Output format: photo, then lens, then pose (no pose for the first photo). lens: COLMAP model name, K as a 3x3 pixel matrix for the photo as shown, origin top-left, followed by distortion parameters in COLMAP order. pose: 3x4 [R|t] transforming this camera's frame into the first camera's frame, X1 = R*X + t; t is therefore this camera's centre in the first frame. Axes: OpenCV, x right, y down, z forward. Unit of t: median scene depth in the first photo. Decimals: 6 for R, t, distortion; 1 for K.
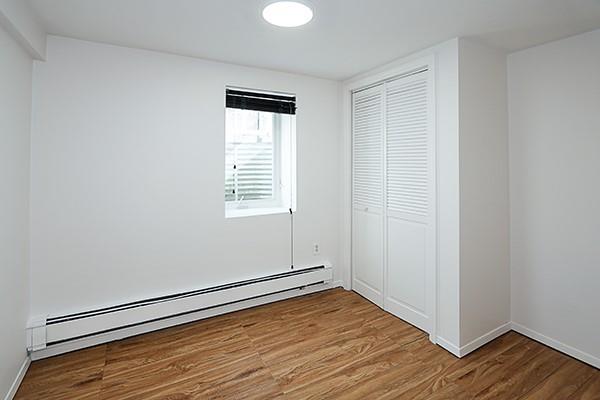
lens RADIAL K [[295.5, 0, 300.1], [0, 295.5, 164.6], [0, 0, 1]] dist [0.000819, 0.000347]
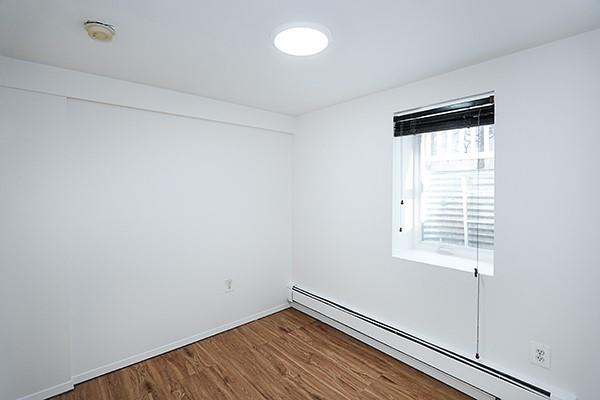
lens RADIAL K [[285.2, 0, 300.0], [0, 285.2, 200.0], [0, 0, 1]] dist [-0.001054, -0.000426]
pose [[0.207392, 0.044007, -0.977268, 0.560638], [-0.002757, 0.999010, 0.044401, -0.037013], [0.978254, -0.006514, 0.207308, 0.529975]]
